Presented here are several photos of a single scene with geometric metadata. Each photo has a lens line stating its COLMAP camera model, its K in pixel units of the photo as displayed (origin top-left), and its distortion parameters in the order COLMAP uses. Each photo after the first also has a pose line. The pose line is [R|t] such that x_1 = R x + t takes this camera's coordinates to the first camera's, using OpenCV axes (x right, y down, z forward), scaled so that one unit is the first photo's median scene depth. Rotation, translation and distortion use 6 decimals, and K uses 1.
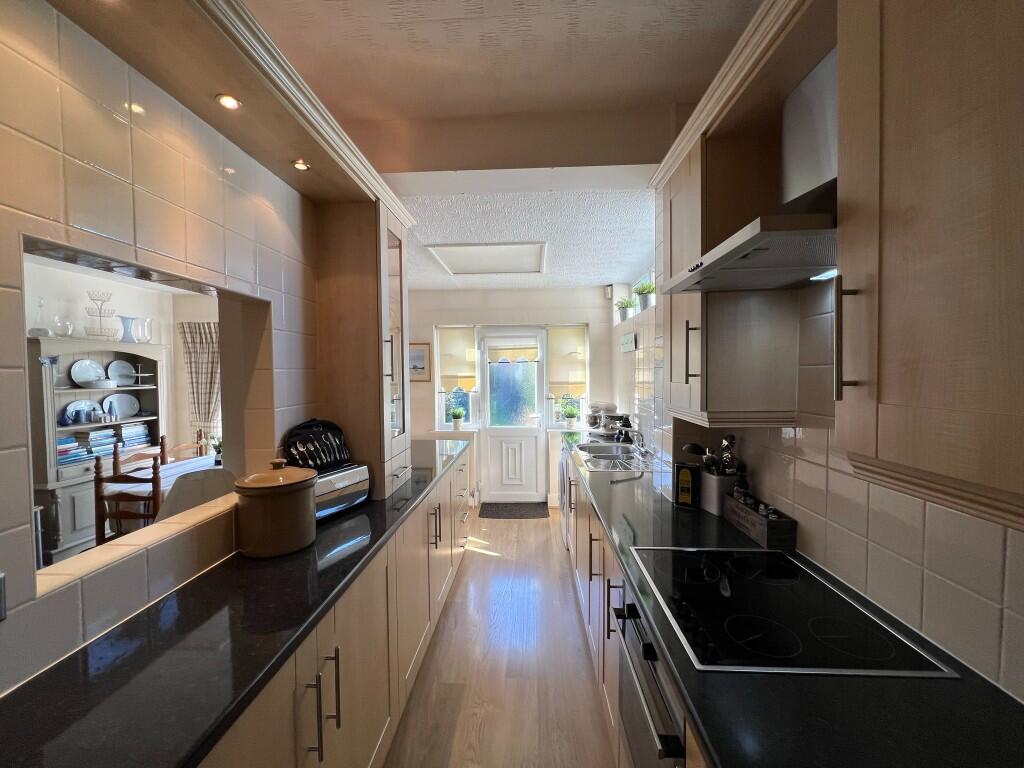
lens RADIAL K [[410.4, 0, 511.5], [0, 410.4, 381.5], [0, 0, 1]] dist [-0.000201, -0.001786]
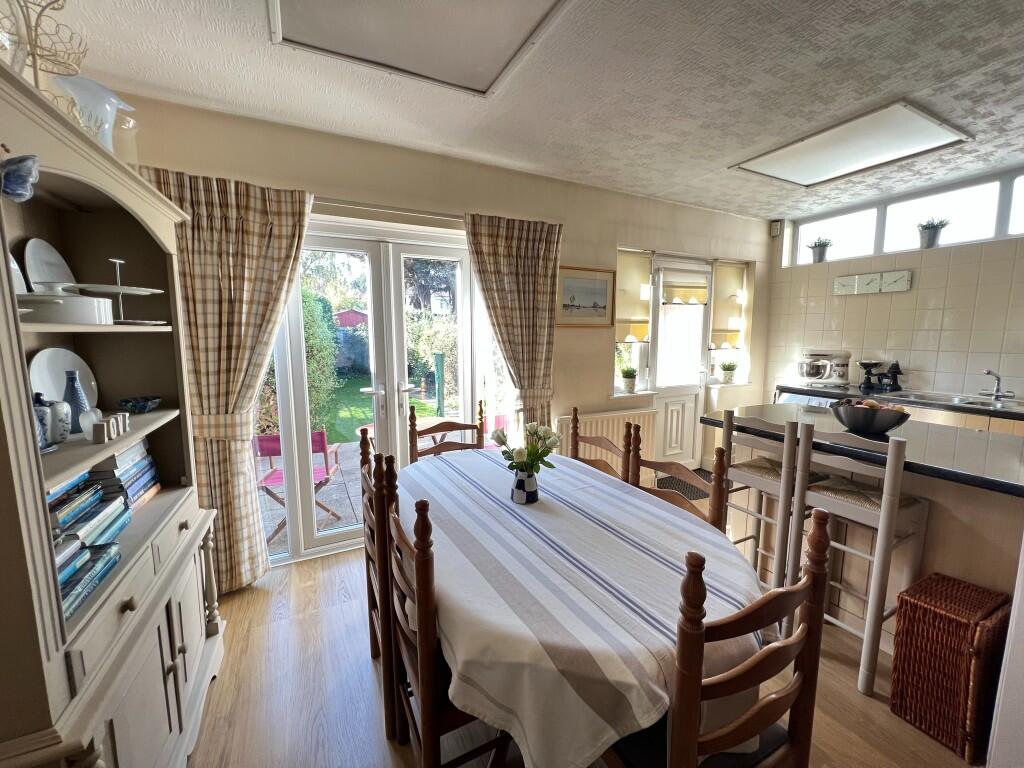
lens RADIAL K [[410.1, 0, 511.8], [0, 410.1, 382.1], [0, 0, 1]] dist [0.001625, 0.000162]
pose [[0.864622, -0.055299, 0.499370, -0.615301], [0.007986, 0.995311, 0.096391, 0.021645], [-0.502359, -0.079354, 0.861010, 0.414202]]
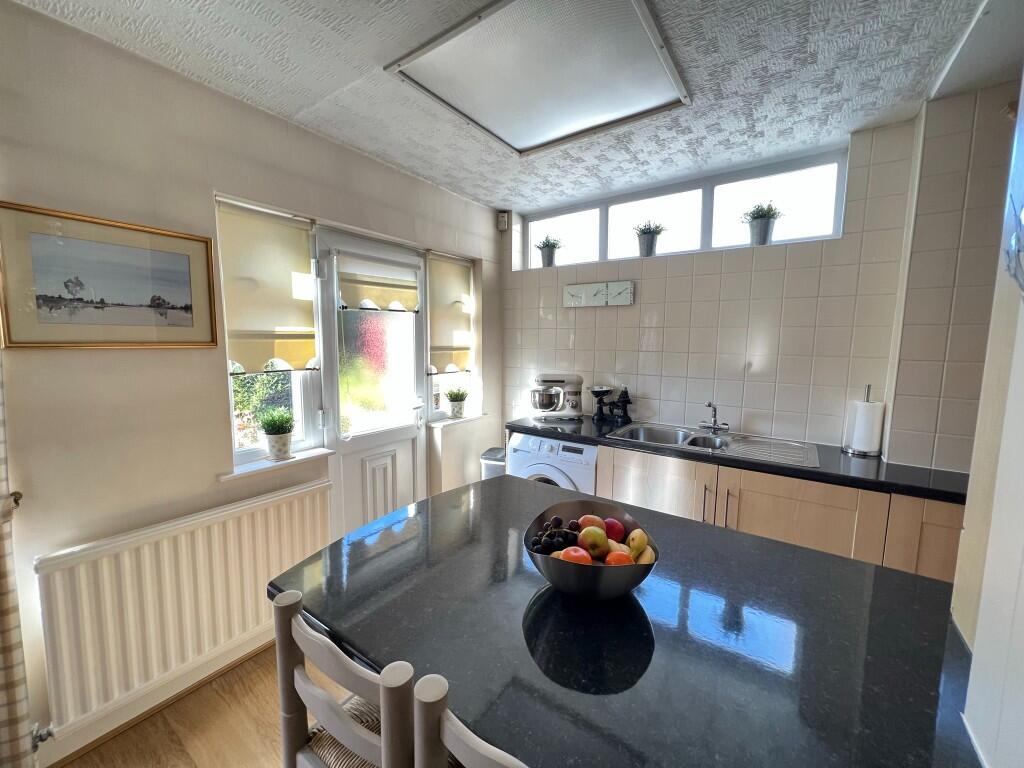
lens RADIAL K [[410.1, 0, 509.2], [0, 410.1, 381.1], [0, 0, 1]] dist [0.001625, 0.000162]
pose [[0.532800, -0.073677, 0.843028, -0.323347], [0.007765, 0.996586, 0.082190, 0.002553], [-0.846206, -0.037245, 0.531553, 0.505773]]
